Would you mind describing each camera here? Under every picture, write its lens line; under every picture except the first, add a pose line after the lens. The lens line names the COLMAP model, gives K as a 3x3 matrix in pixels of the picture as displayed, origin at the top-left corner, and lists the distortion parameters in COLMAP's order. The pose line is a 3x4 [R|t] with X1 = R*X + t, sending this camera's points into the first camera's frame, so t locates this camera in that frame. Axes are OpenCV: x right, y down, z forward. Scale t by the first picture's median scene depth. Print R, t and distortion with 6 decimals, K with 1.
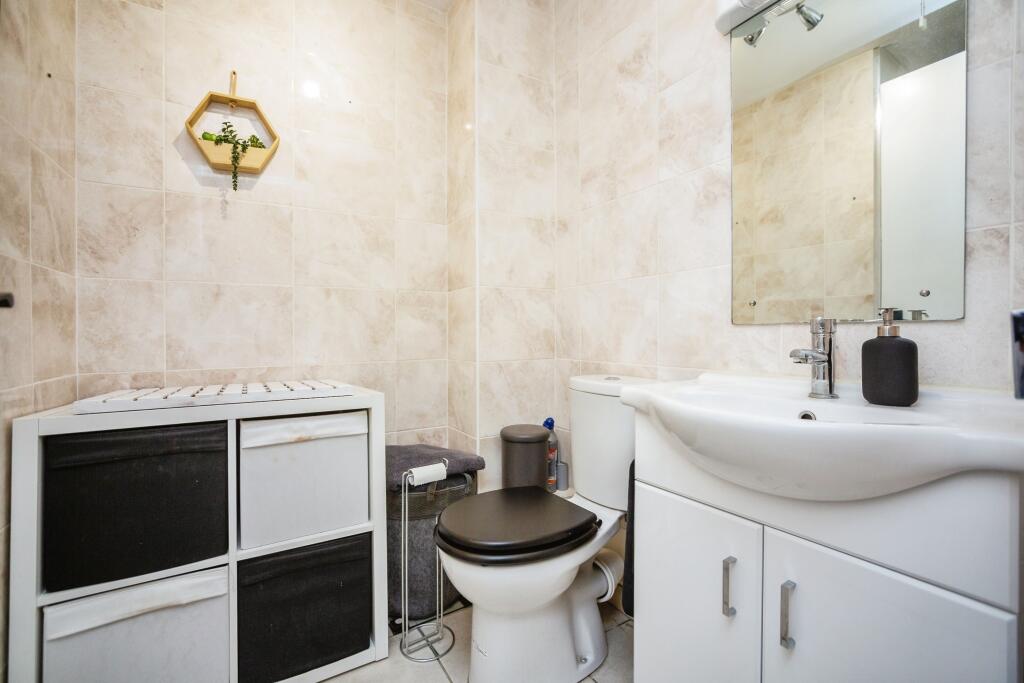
lens RADIAL K [[438.6, 0, 511.2], [0, 438.6, 337.4], [0, 0, 1]] dist [-0.017241, 0.003074]
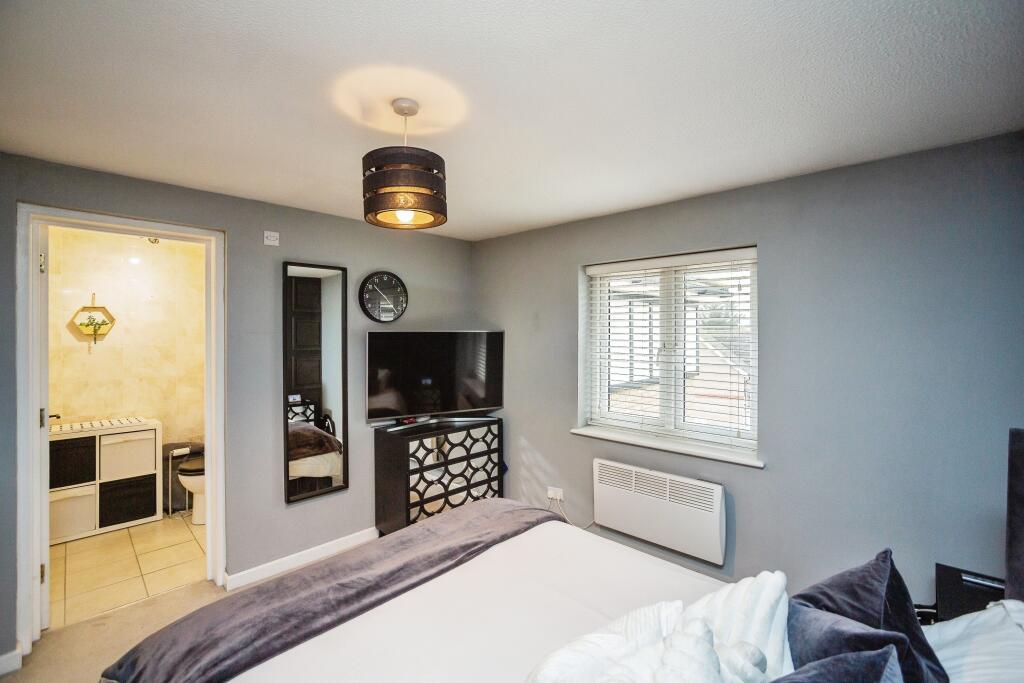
lens RADIAL K [[438.6, 0, 513.2], [0, 438.6, 340.5], [0, 0, 1]] dist [-0.017241, 0.003074]
pose [[0.967970, 0.001352, 0.251061, 1.104490], [-0.001713, 0.999998, 0.001219, -0.378304], [-0.251059, -0.001610, 0.967970, -2.080629]]
